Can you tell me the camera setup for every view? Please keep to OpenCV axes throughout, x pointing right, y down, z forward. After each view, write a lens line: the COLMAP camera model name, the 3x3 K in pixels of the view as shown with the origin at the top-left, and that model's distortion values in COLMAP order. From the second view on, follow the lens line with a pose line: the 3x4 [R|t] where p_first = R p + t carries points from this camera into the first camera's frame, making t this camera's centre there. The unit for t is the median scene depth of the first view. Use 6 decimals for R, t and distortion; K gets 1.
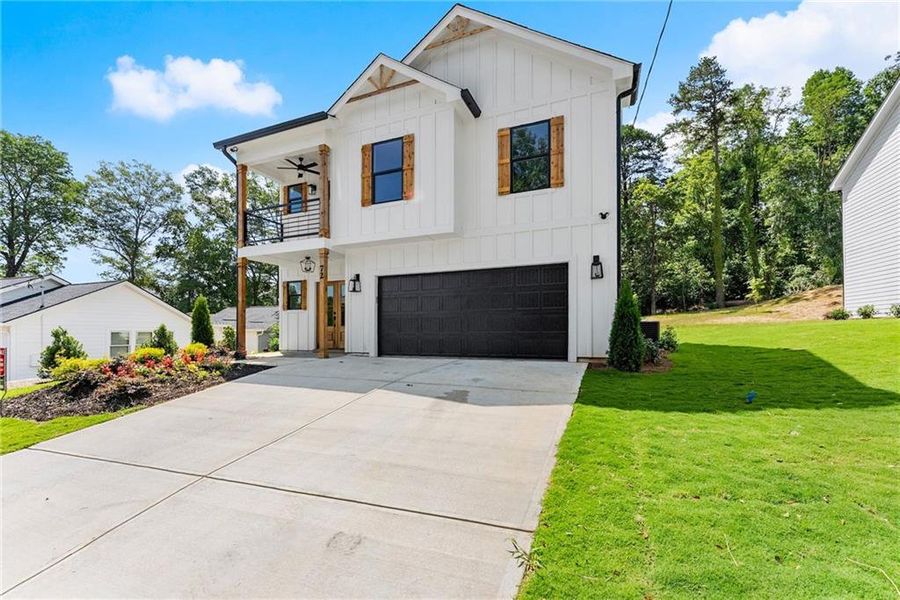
lens RADIAL K [[362.8, 0, 426.8], [0, 362.8, 321.7], [0, 0, 1]] dist [-0.000668, -0.000056]
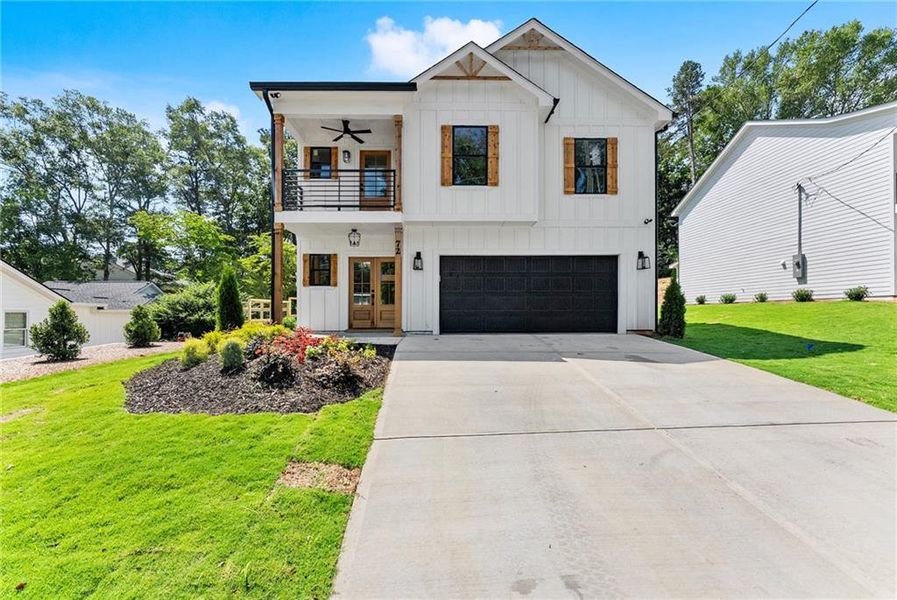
lens RADIAL K [[358.7, 0, 424.6], [0, 358.7, 308.5], [0, 0, 1]] dist [-0.001172, -0.000380]
pose [[0.919352, 0.006969, 0.393374, -0.651580], [-0.010177, 0.999930, 0.006070, 0.021287], [-0.393304, -0.009583, 0.919358, 0.100670]]
